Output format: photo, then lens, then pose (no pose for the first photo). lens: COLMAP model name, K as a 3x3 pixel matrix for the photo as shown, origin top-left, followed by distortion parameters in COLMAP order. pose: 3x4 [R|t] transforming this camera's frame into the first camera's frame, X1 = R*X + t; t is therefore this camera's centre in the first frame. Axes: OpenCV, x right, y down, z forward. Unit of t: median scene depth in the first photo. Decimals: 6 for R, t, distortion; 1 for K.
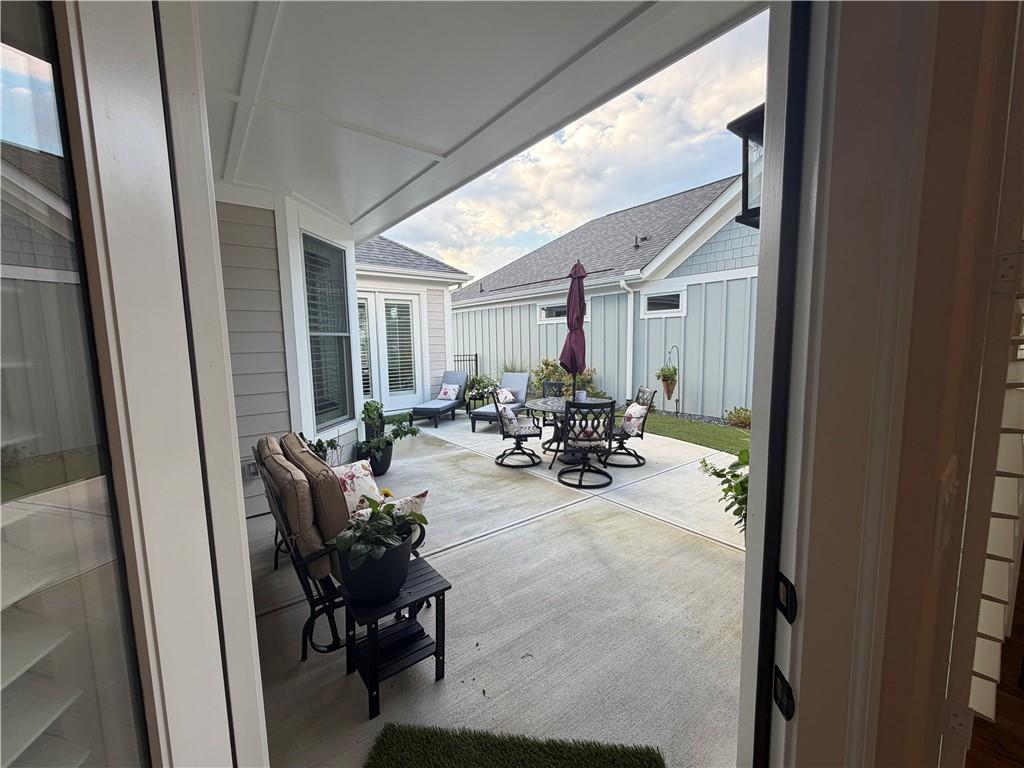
lens RADIAL K [[407.3, 0, 510.4], [0, 407.3, 384.2], [0, 0, 1]] dist [0.001901, 0.000042]
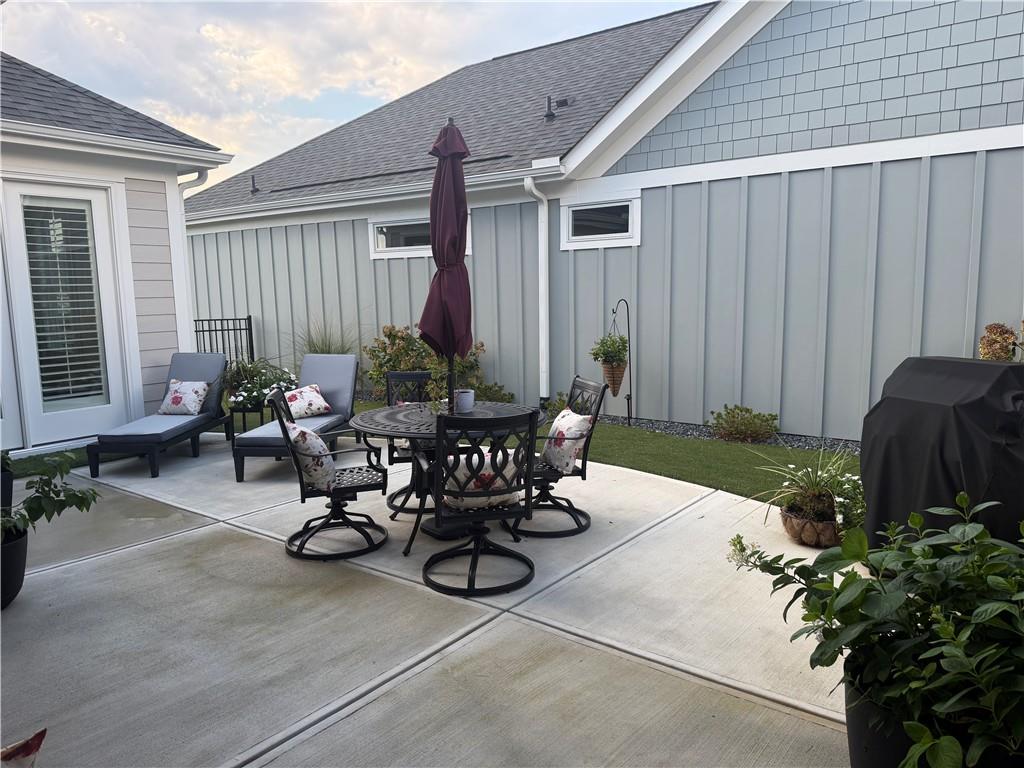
lens RADIAL K [[710.6, 0, 508.6], [0, 710.6, 385.2], [0, 0, 1]] dist [0.129156, -0.195434]
pose [[0.968330, -0.033582, 0.247406, 0.011313], [0.028028, 0.999271, 0.025938, -0.009966], [-0.248096, -0.018182, 0.968565, 0.148134]]
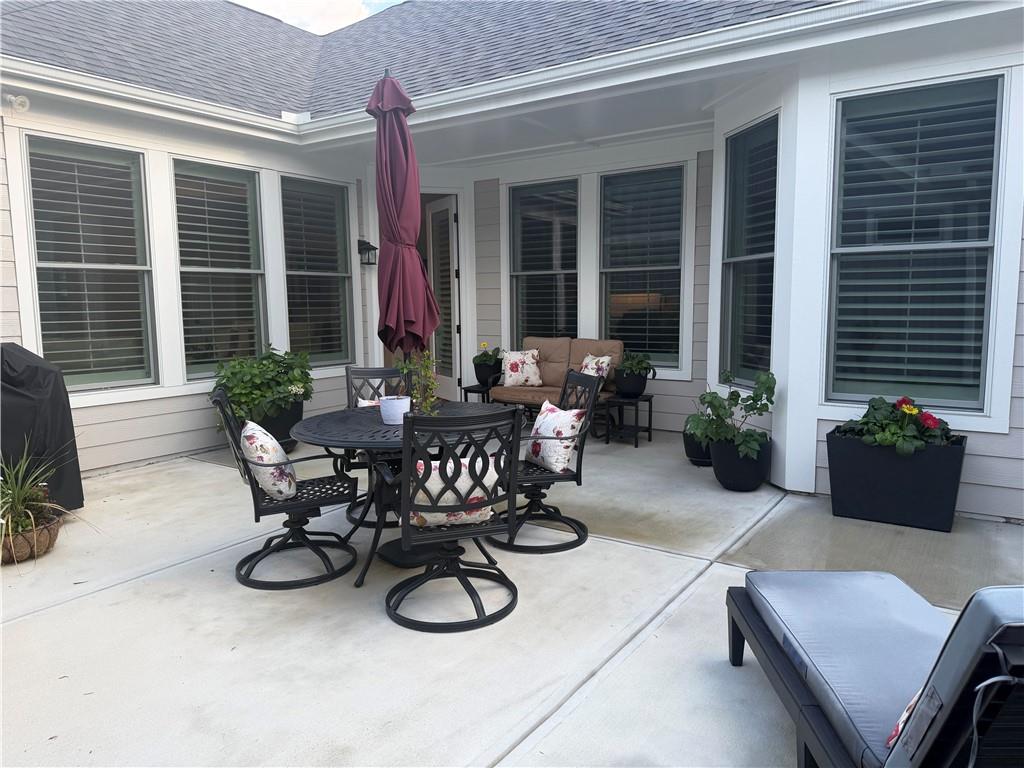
lens RADIAL K [[713.3, 0, 514.4], [0, 713.3, 379.9], [0, 0, 1]] dist [0.097140, -0.138586]
pose [[-0.952576, 0.064659, -0.297353, 0.274223], [-0.002472, 0.975488, 0.220038, -0.158273], [0.304292, 0.210338, -0.929066, 1.737170]]
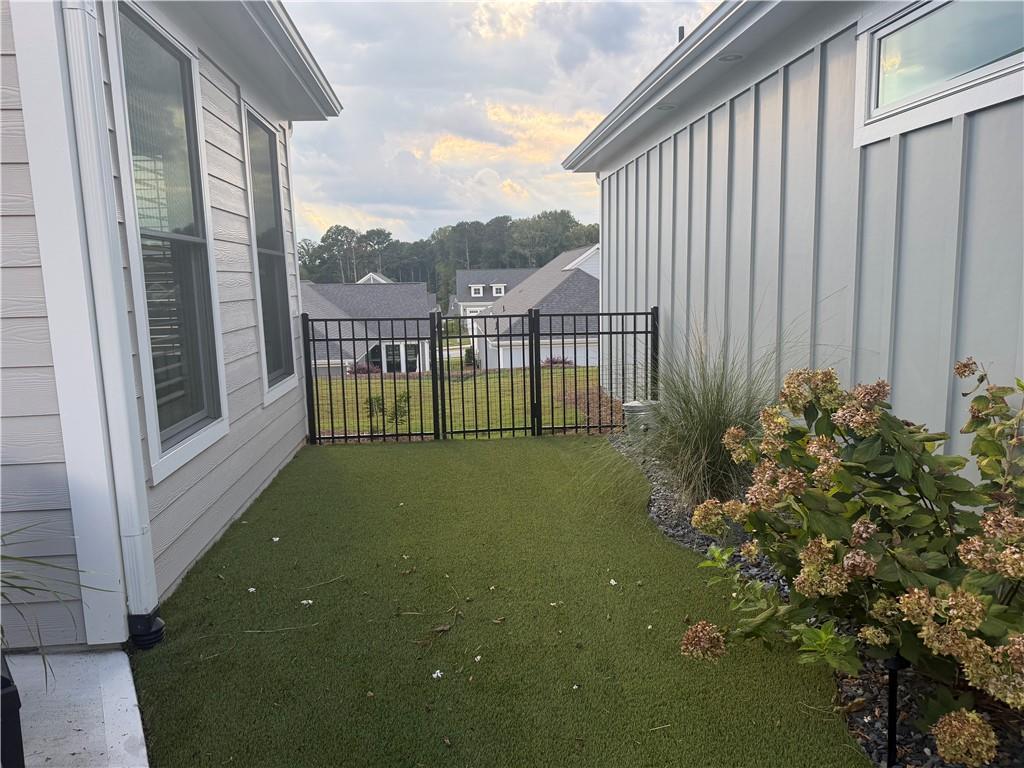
lens RADIAL K [[701.7, 0, 503.5], [0, 701.7, 381.1], [0, 0, 1]] dist [0.124231, -0.178805]
pose [[0.834814, 0.076543, -0.545185, 0.262001], [-0.050473, 0.996758, 0.062657, -0.142653], [0.548214, -0.024790, 0.835971, 1.539379]]
